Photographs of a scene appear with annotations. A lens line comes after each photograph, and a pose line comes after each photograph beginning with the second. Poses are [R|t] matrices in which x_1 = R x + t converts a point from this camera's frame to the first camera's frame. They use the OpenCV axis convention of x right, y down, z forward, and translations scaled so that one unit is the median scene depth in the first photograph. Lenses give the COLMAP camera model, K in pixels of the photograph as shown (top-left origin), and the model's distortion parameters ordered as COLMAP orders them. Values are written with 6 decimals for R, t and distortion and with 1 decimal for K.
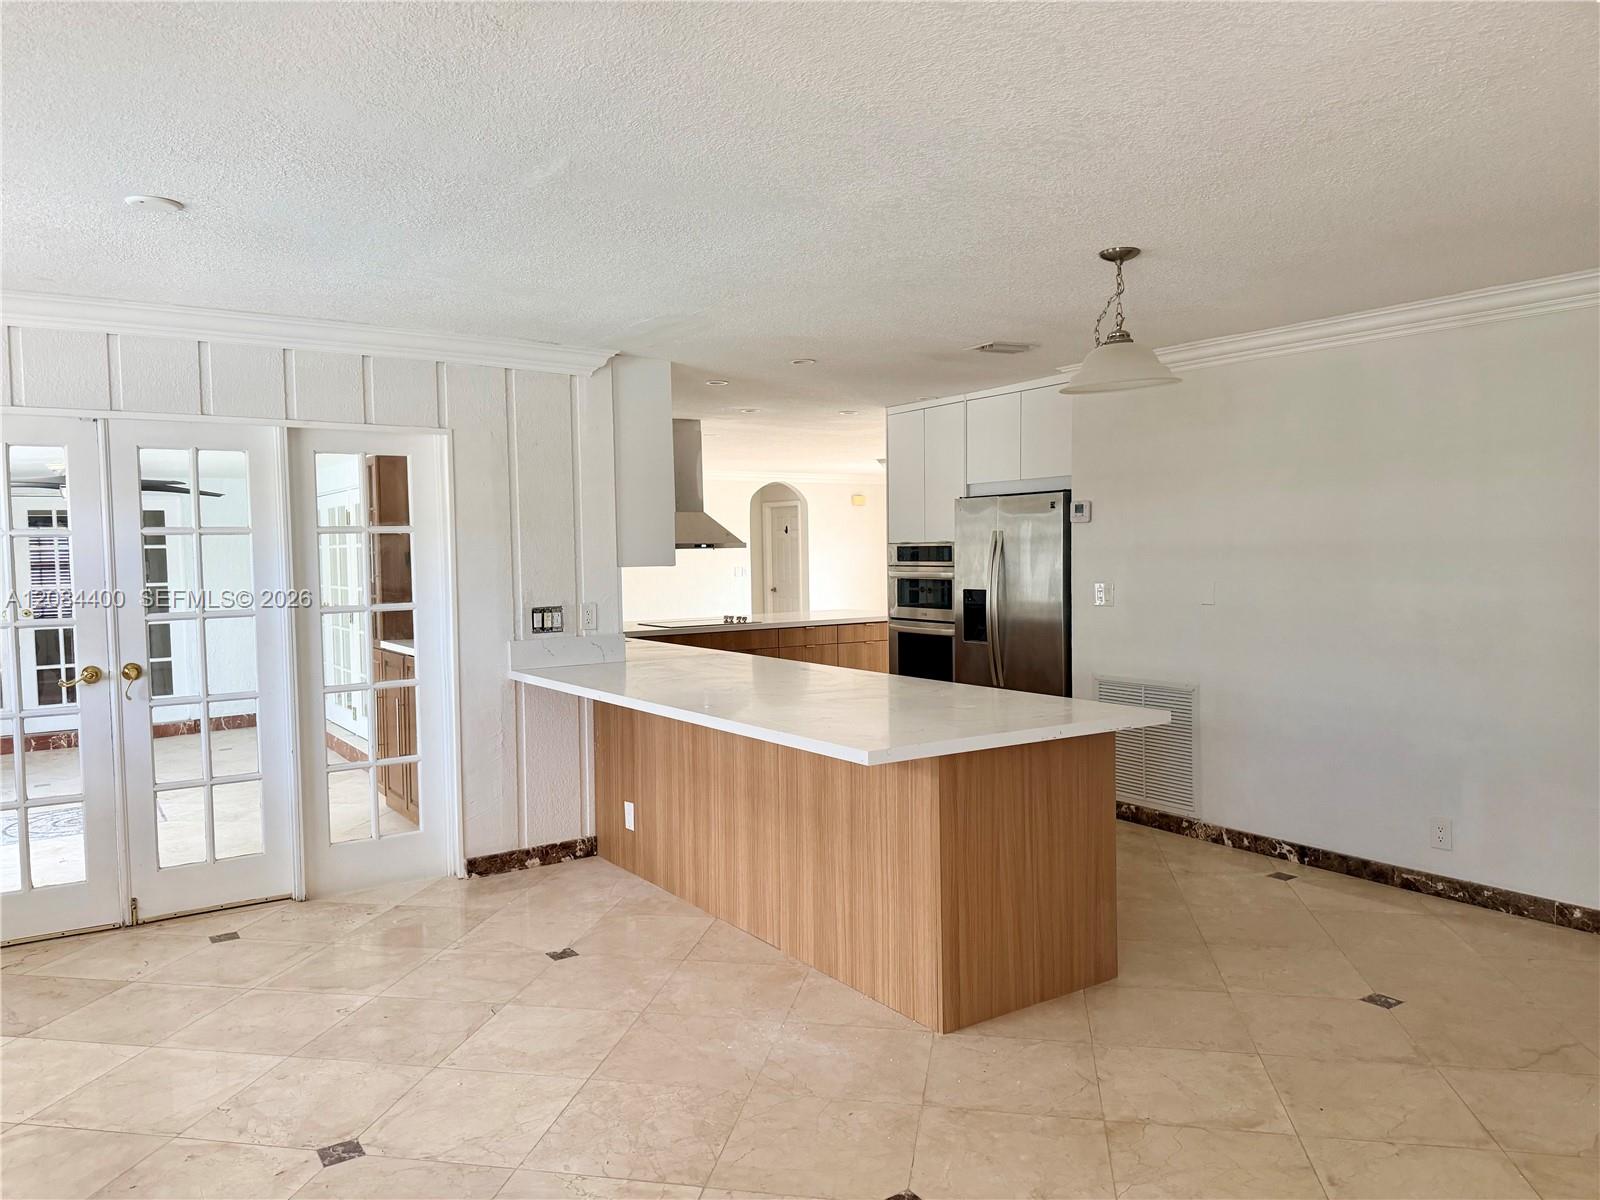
lens RADIAL K [[1117.8, 0, 802.4], [0, 1117.8, 606.3], [0, 0, 1]] dist [0.126844, -0.197740]
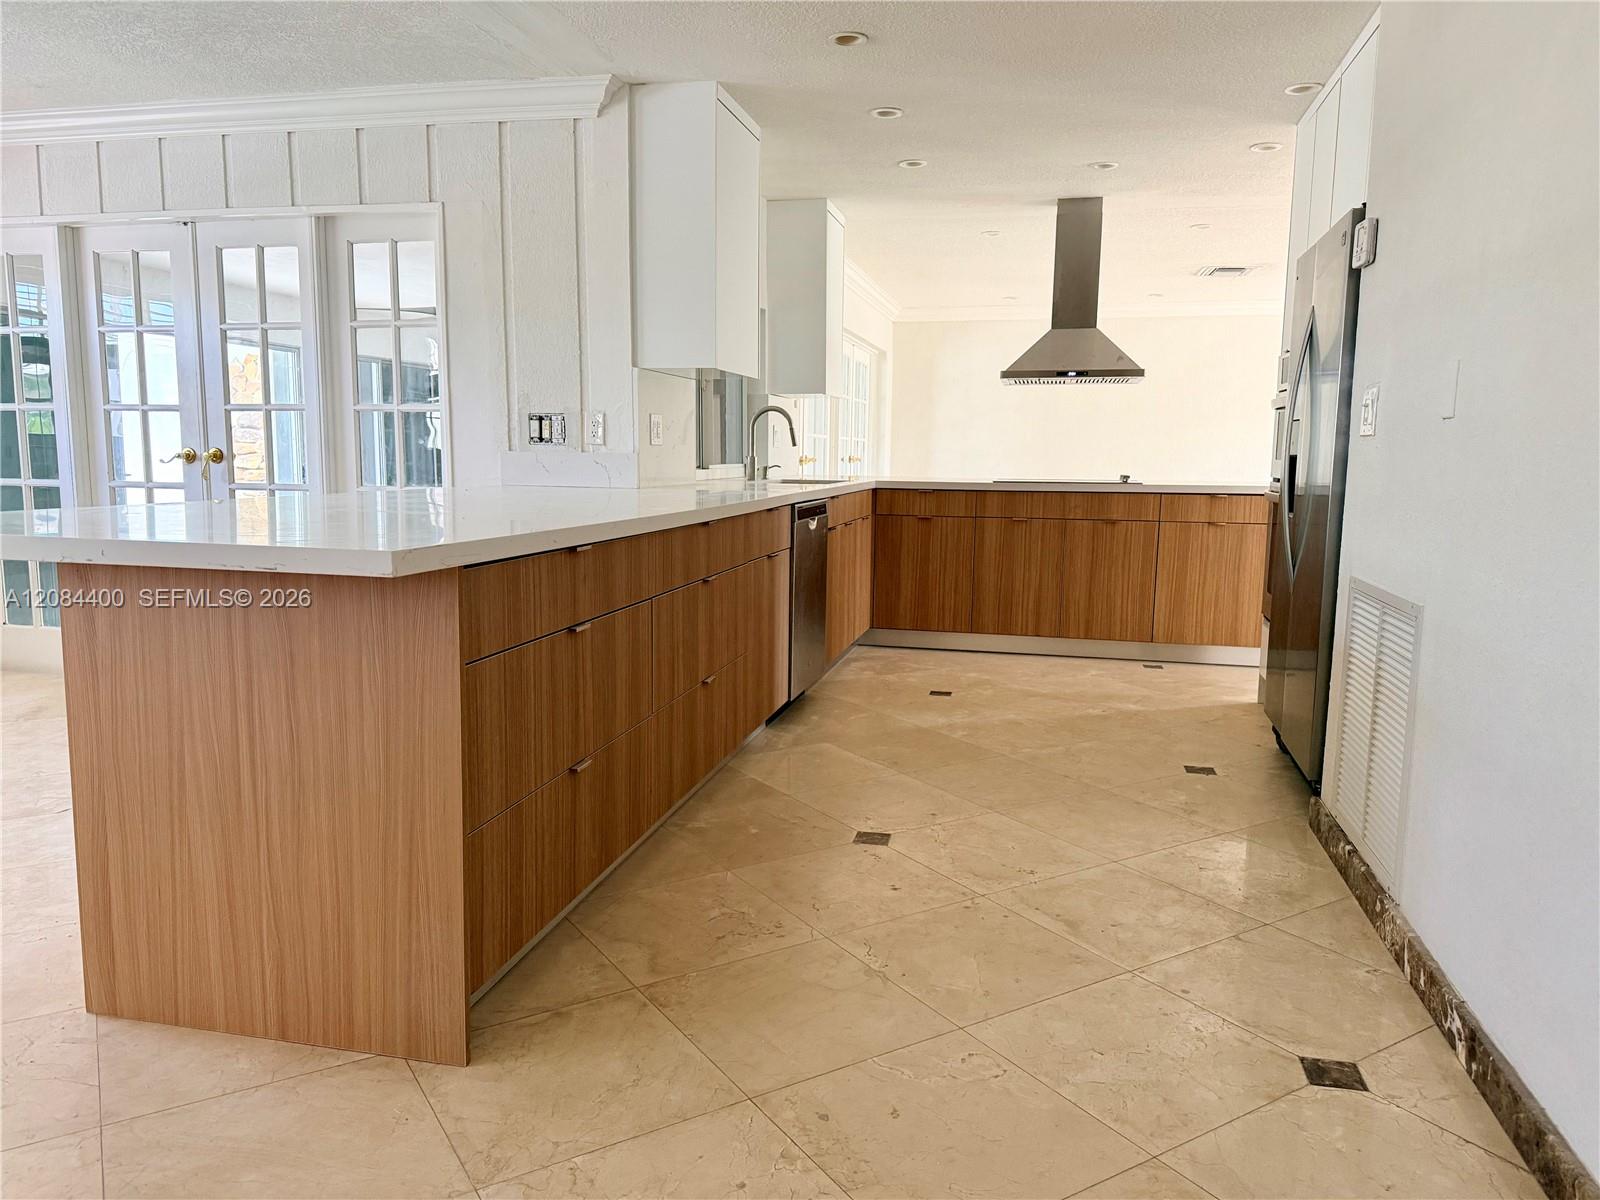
lens RADIAL K [[1117.8, 0, 802.4], [0, 1117.8, 606.3], [0, 0, 1]] dist [0.126844, -0.197740]
pose [[0.684818, 0.123209, -0.718223, 0.522026], [-0.059116, 0.991747, 0.113765, 0.035873], [0.726312, -0.035450, 0.686450, 0.545267]]
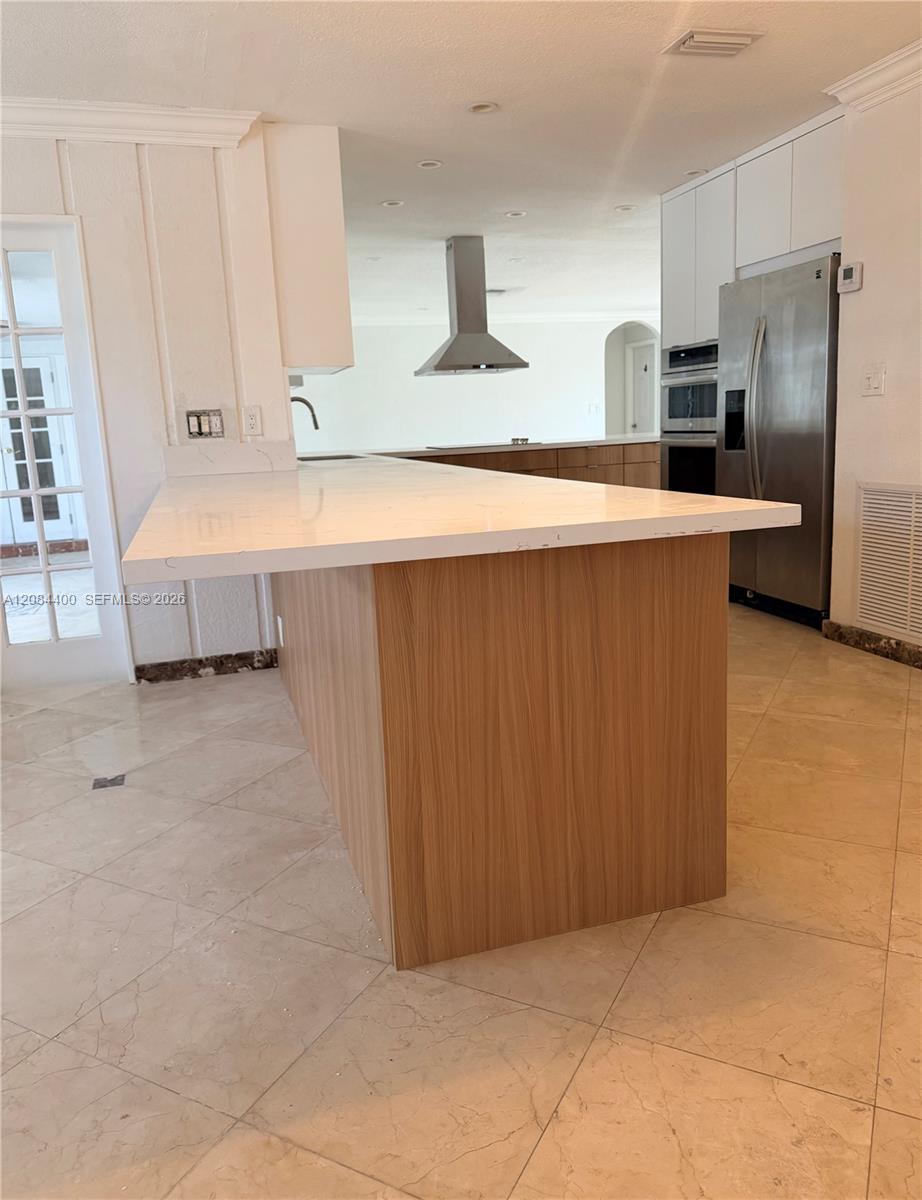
lens RADIAL K [[870.5, 0, 463.7], [0, 870.5, 580.7], [0, 0, 1]] dist [0.074220, -0.102088]
pose [[0.956201, 0.023800, -0.291742, 0.197935], [0.017091, 0.990449, 0.136819, 0.044760], [0.292212, -0.135813, 0.946661, 0.340453]]
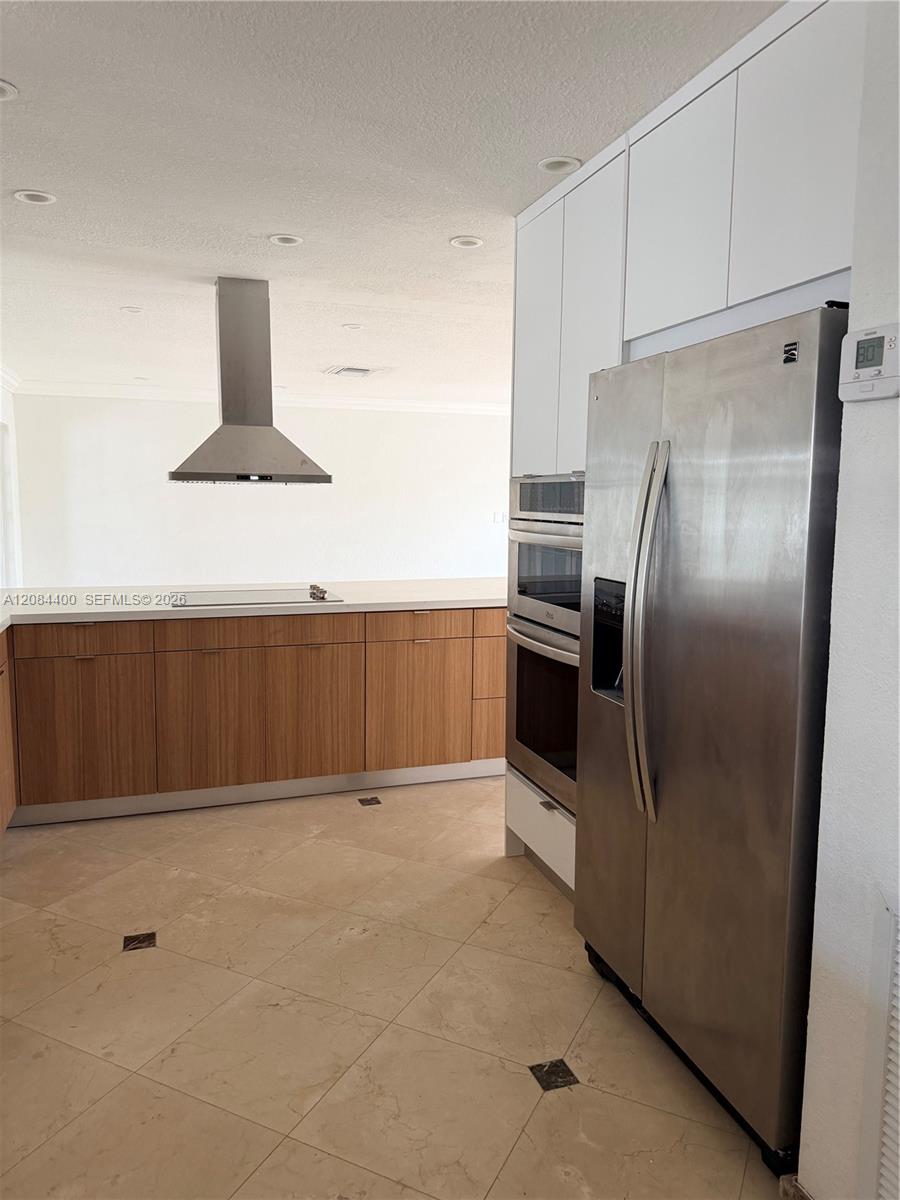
lens RADIAL K [[838.3, 0, 445.3], [0, 838.3, 599.0], [0, 0, 1]] dist [0.126844, -0.197740]
pose [[0.962870, 0.053793, -0.264551, 0.229214], [-0.034754, 0.996492, 0.076131, -0.038724], [0.267718, -0.064110, 0.961362, 0.850643]]
